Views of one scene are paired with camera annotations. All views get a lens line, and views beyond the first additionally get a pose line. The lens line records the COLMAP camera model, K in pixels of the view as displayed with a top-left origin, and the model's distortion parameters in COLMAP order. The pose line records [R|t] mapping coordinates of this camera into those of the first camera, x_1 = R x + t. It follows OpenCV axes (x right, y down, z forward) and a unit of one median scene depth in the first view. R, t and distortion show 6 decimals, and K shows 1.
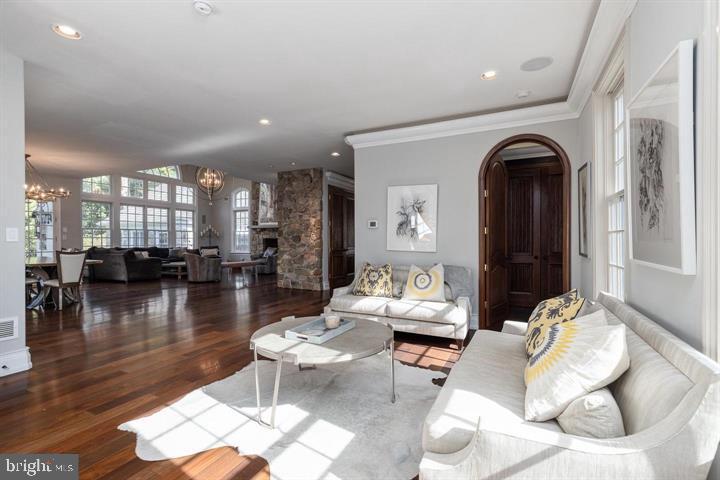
lens RADIAL K [[329.3, 0, 357.8], [0, 329.3, 238.0], [0, 0, 1]] dist [0.020923, 0.000519]
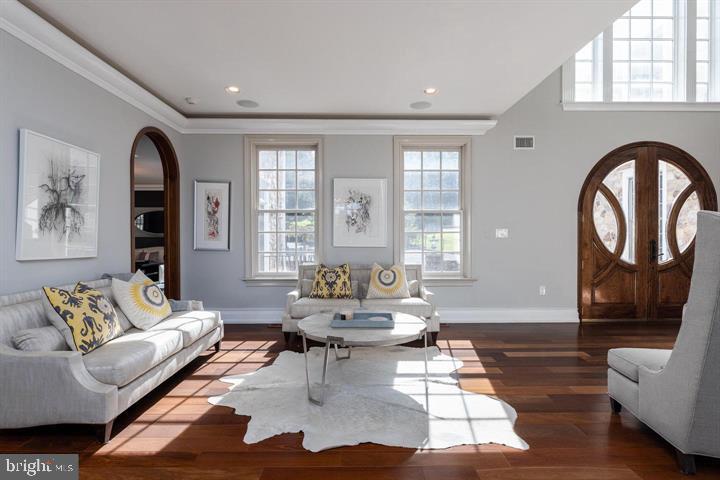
lens RADIAL K [[359.7, 0, 358.1], [0, 359.7, 236.1], [0, 0, 1]] dist [-0.004611, -0.000621]
pose [[-0.456946, -0.003608, 0.889487, -1.150548], [-0.000099, 0.999992, 0.004005, -0.003360], [-0.889494, 0.001742, -0.456943, 1.571102]]
